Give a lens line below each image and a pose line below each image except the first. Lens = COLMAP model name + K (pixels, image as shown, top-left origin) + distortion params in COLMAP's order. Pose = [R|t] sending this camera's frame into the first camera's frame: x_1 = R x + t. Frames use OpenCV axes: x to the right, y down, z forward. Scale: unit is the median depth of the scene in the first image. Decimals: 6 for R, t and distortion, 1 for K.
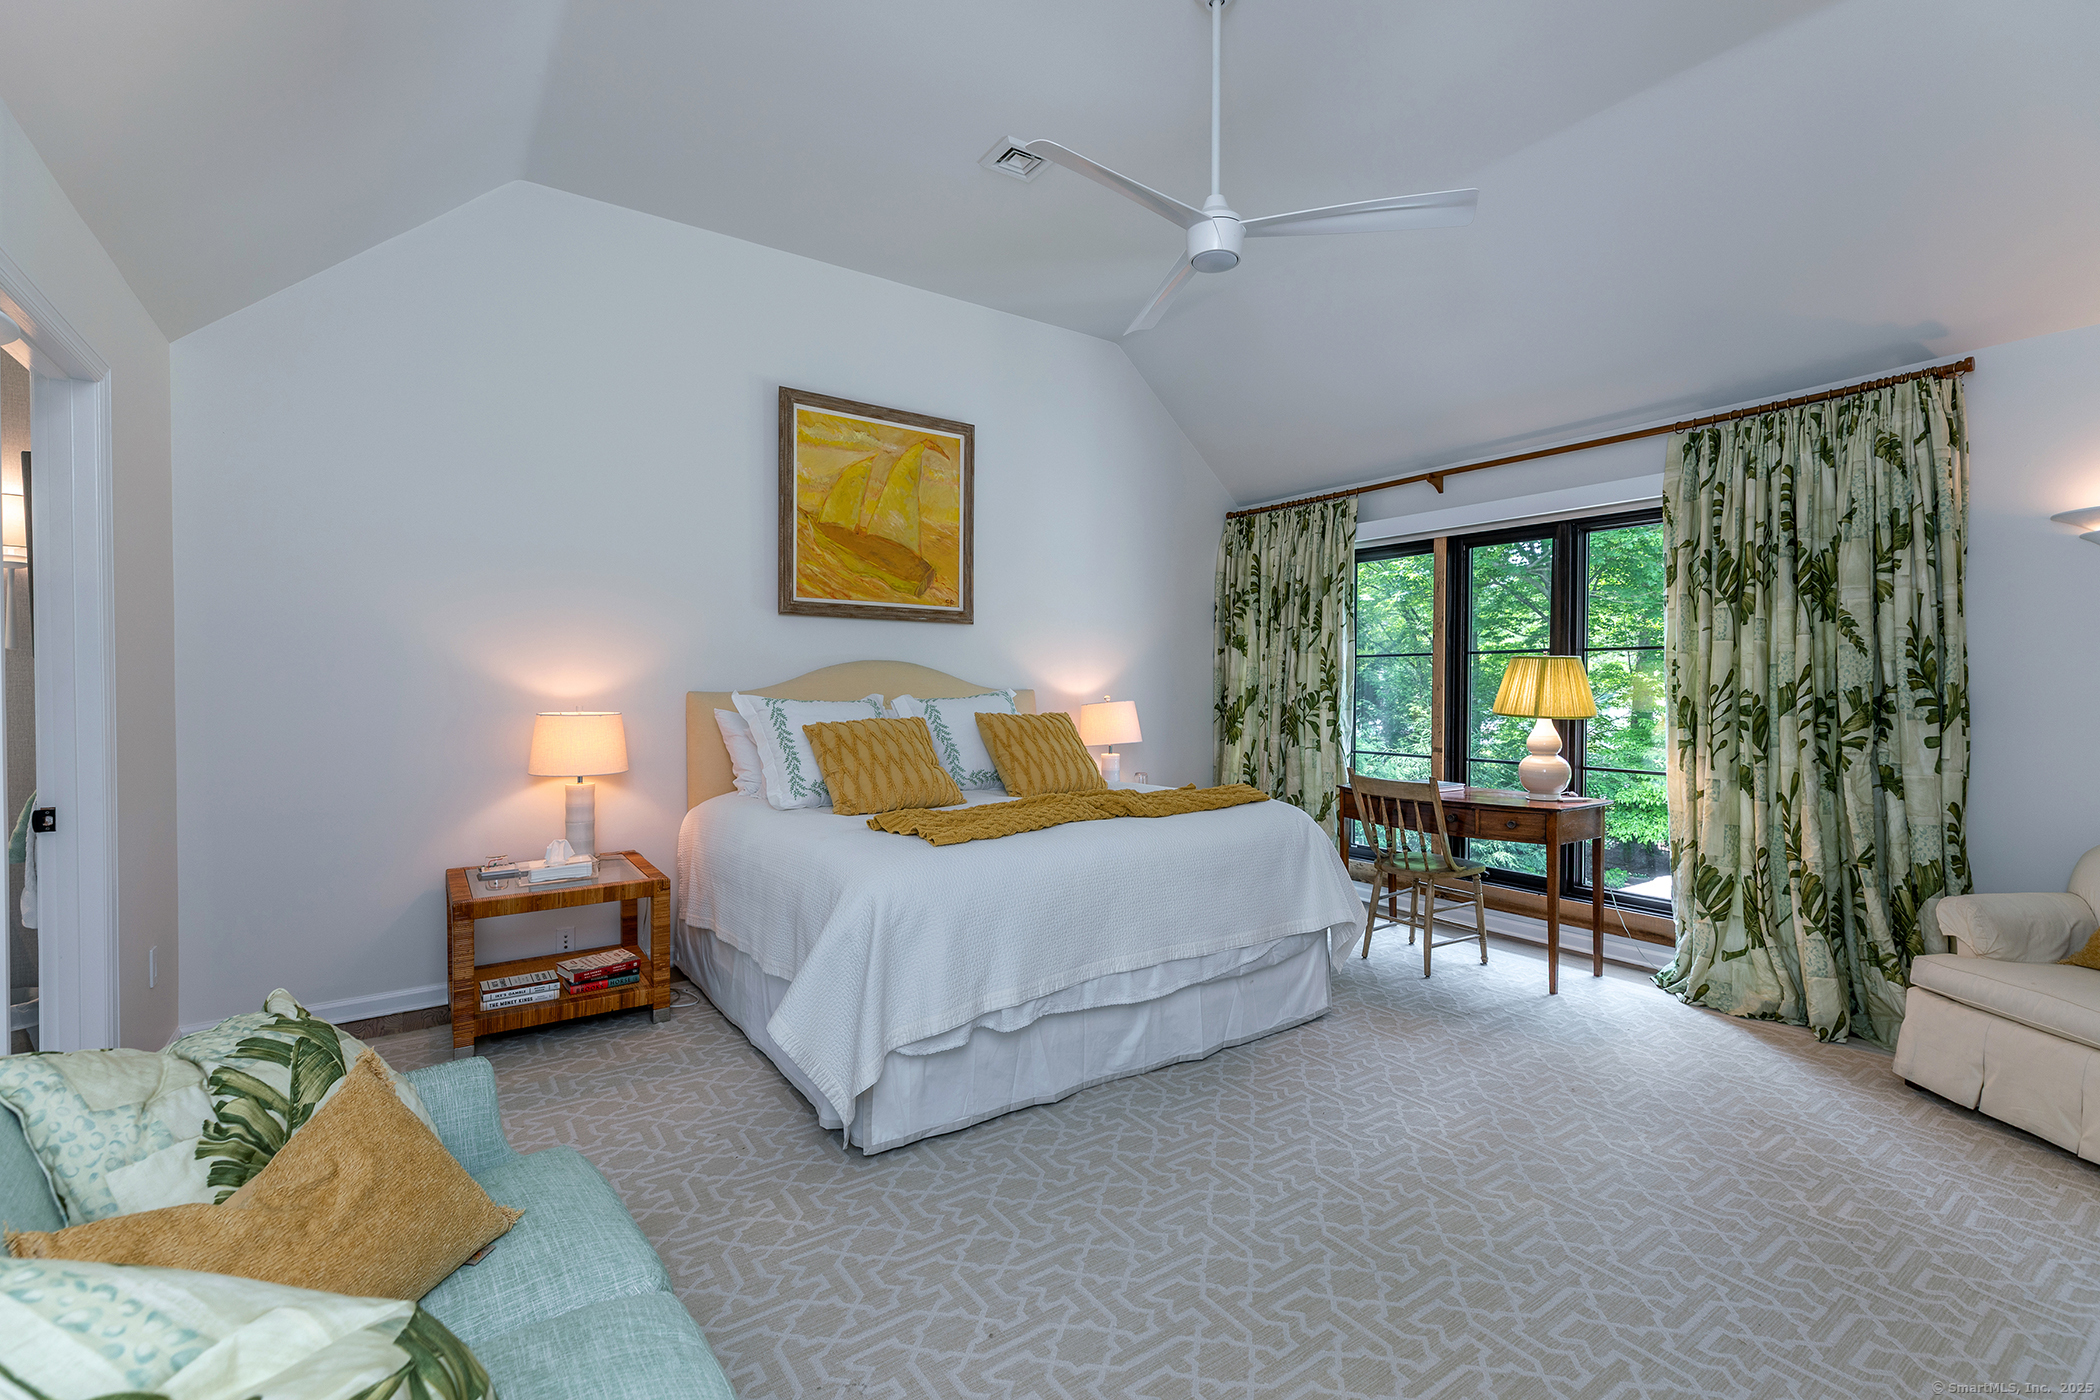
lens RADIAL K [[938.7, 0, 1087.2], [0, 938.7, 692.8], [0, 0, 1]] dist [0.022836, -0.005761]
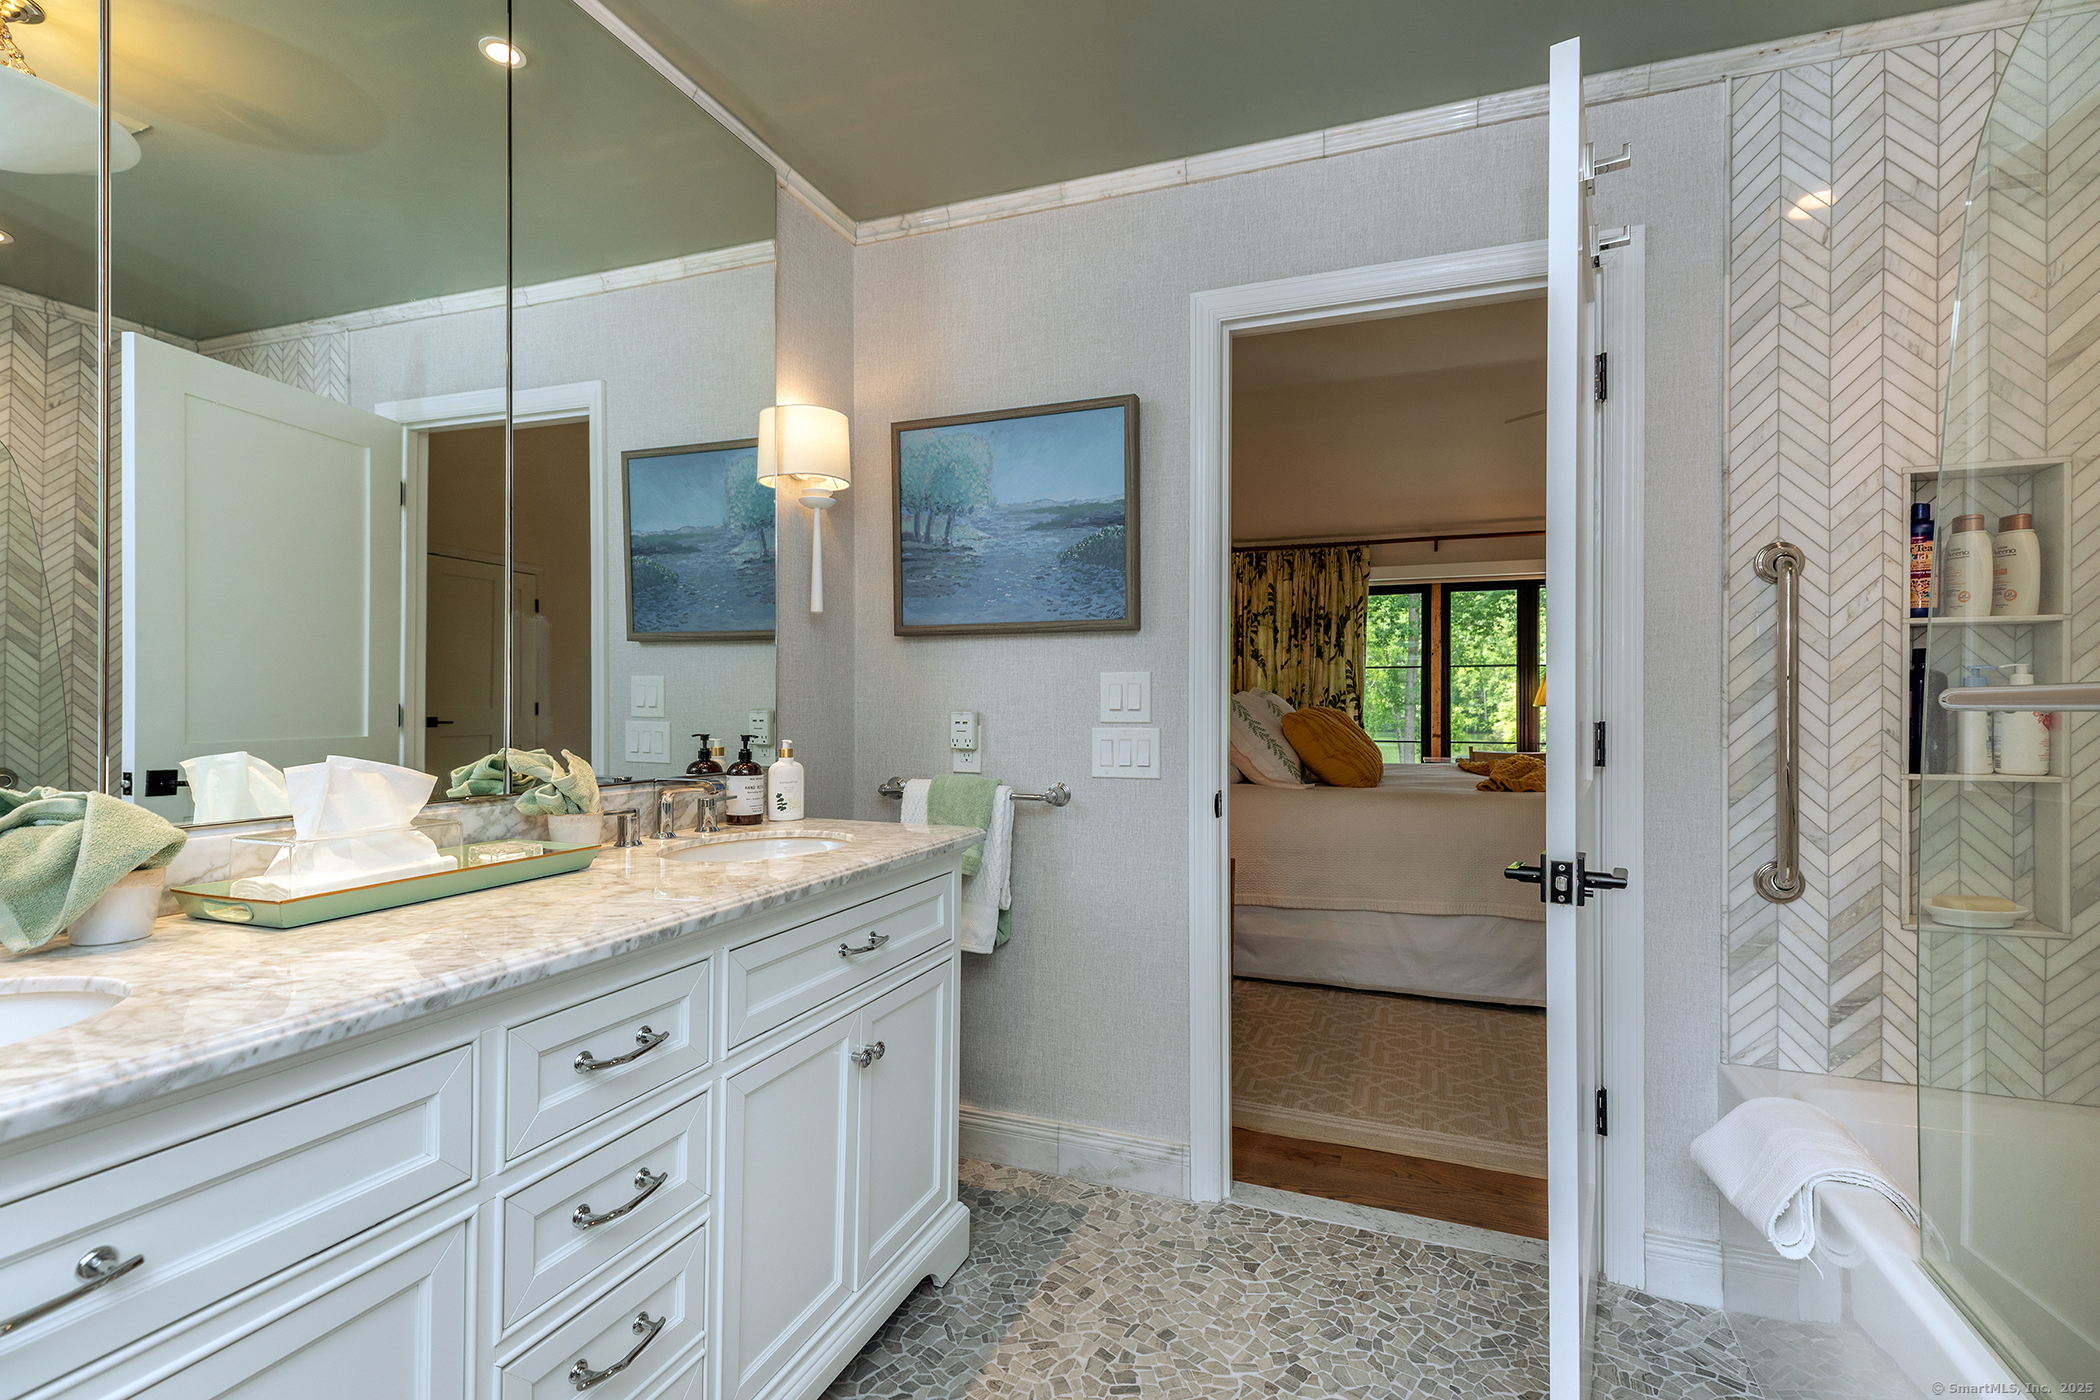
lens RADIAL K [[938.7, 0, 1050.8], [0, 938.7, 694.6], [0, 0, 1]] dist [0.022836, -0.005761]
pose [[0.844776, 0.000889, 0.535119, -1.098739], [0.004267, 0.999956, -0.008397, 0.010973], [-0.535102, 0.009377, 0.844735, 0.175322]]
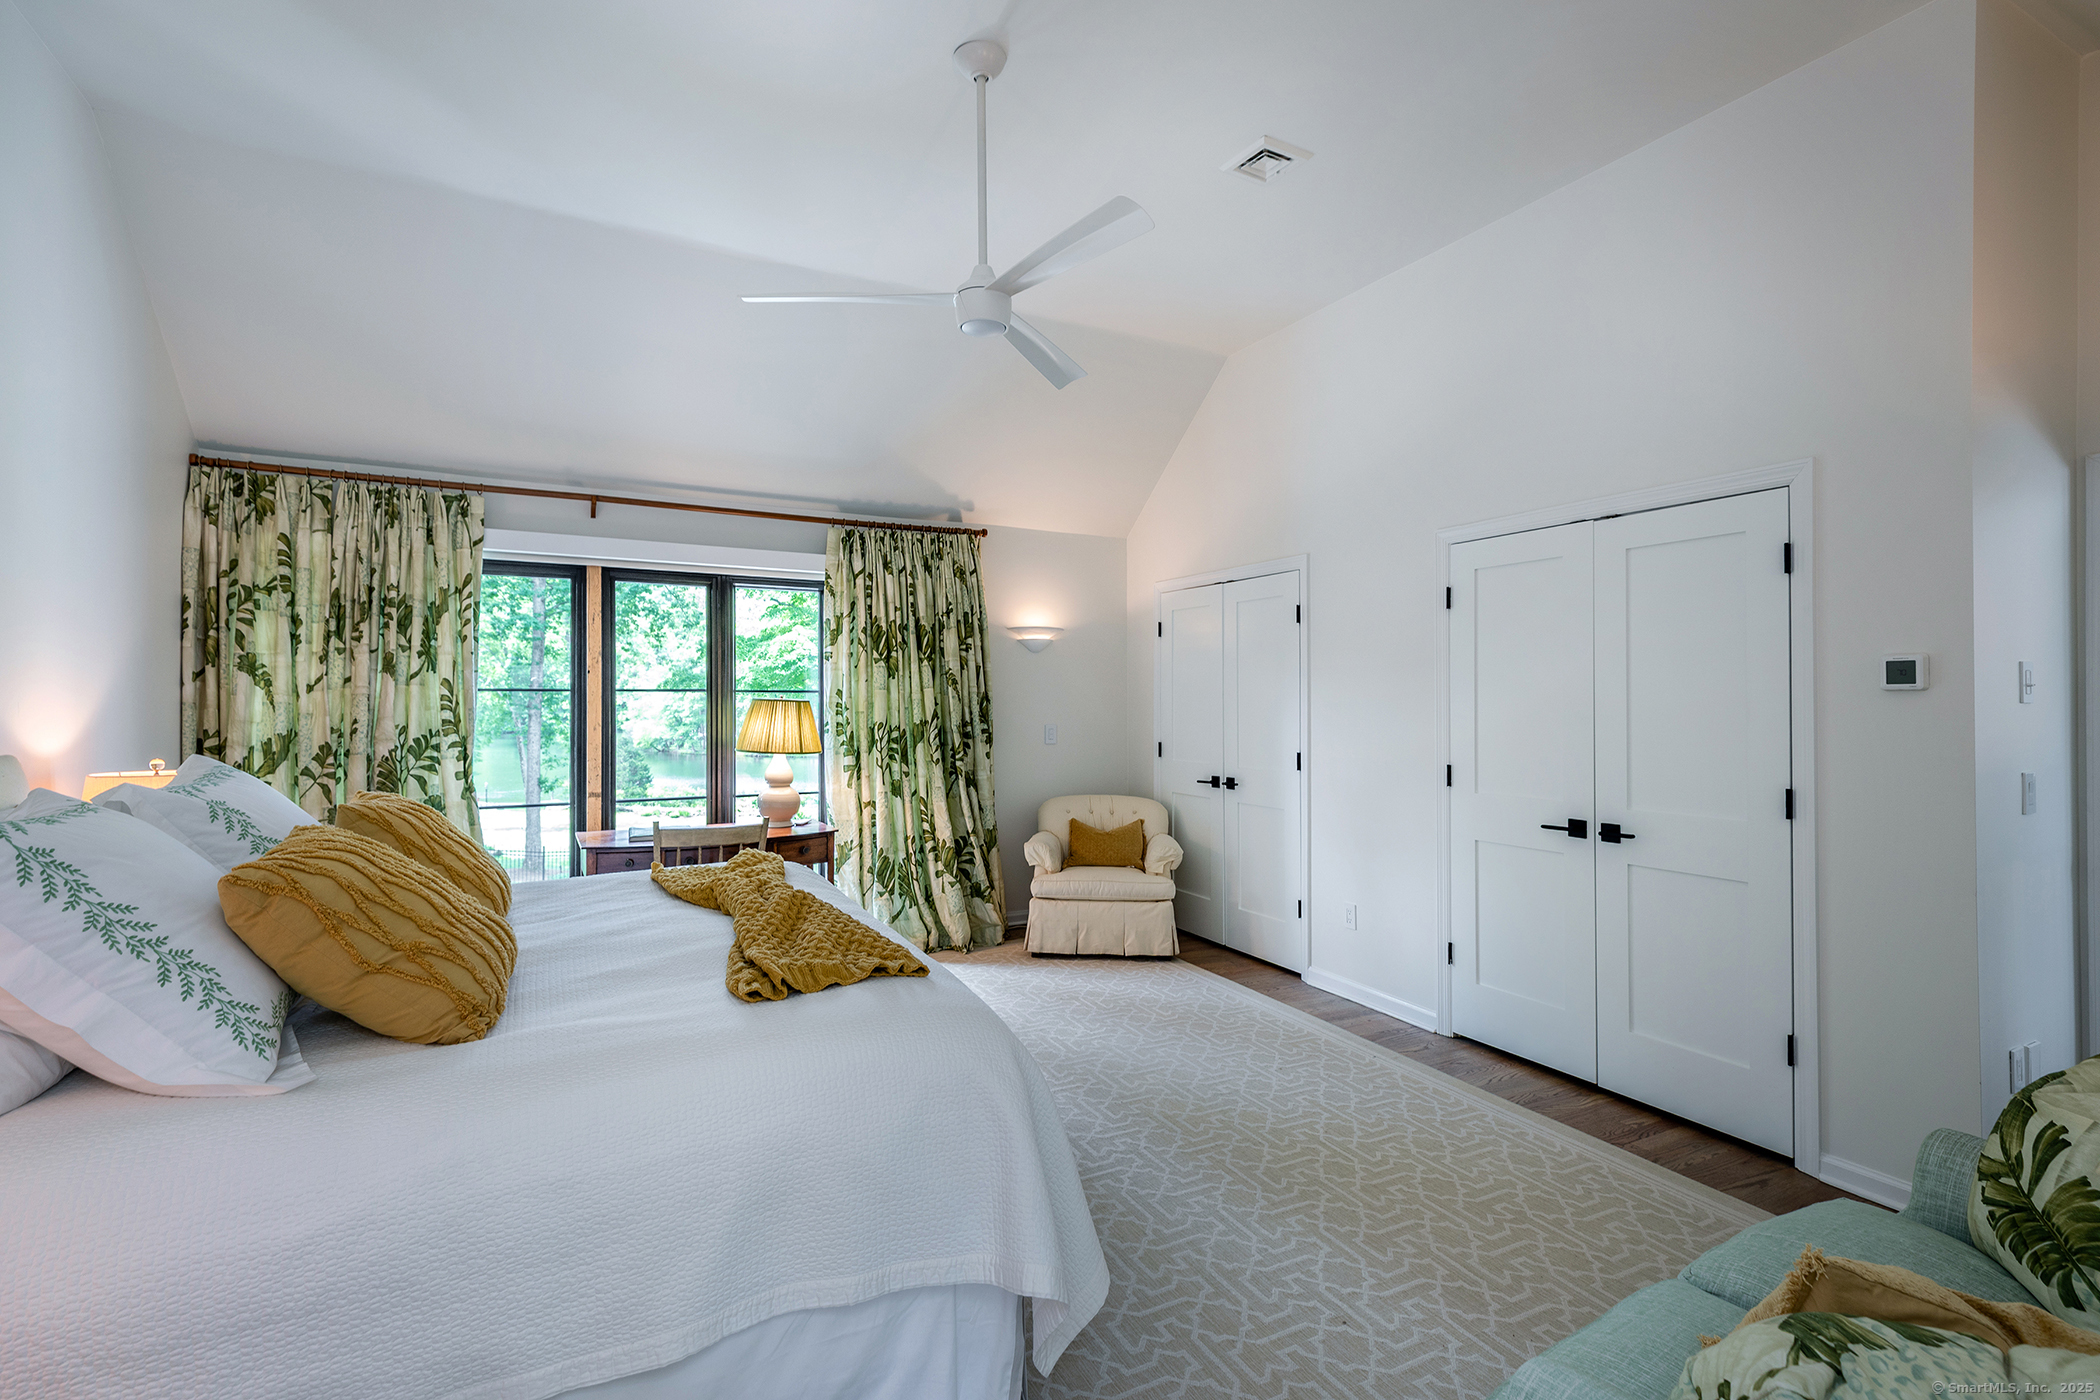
lens RADIAL K [[938.7, 0, 1029.7], [0, 938.7, 696.5], [0, 0, 1]] dist [0.022836, -0.005761]
pose [[0.154648, -0.004882, 0.987958, -0.620380], [0.004307, 0.999982, 0.004267, -0.048987], [-0.987960, 0.003595, 0.154666, 0.562969]]
